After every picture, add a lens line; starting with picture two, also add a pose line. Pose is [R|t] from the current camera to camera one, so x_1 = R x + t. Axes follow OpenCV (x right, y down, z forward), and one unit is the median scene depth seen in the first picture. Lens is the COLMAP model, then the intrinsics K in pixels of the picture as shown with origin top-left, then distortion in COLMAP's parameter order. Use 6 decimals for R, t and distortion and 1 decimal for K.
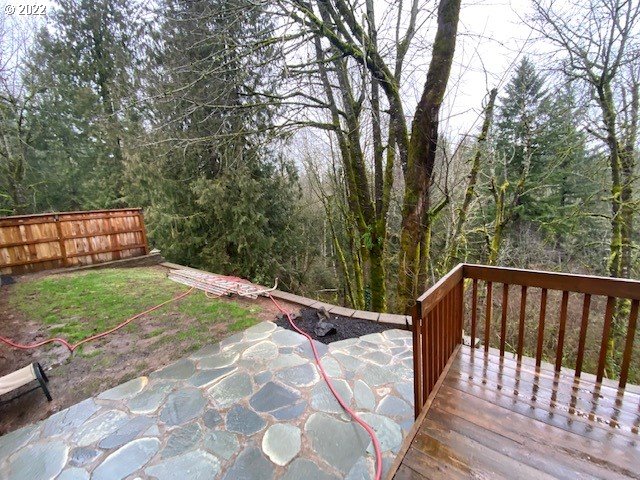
lens RADIAL K [[259.3, 0, 318.7], [0, 259.3, 240.5], [0, 0, 1]] dist [0.023345, -0.022369]
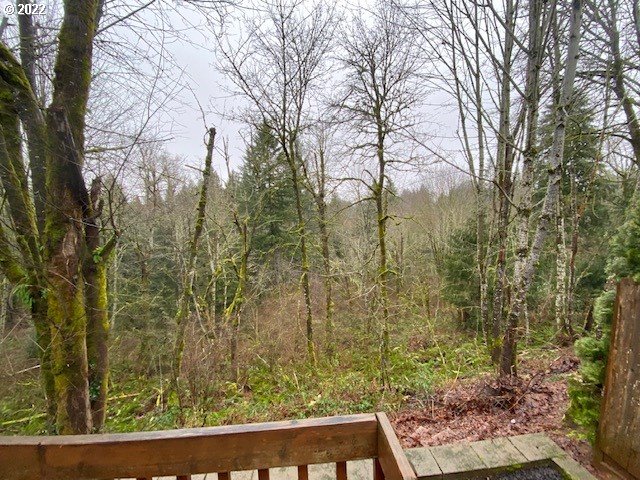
lens RADIAL K [[258.6, 0, 318.6], [0, 258.6, 240.9], [0, 0, 1]] dist [0.028581, -0.026735]
pose [[0.710193, -0.022892, 0.703635, 0.269316], [0.100904, 0.992462, -0.069556, -0.015655], [-0.696739, 0.120397, 0.707149, 0.010981]]
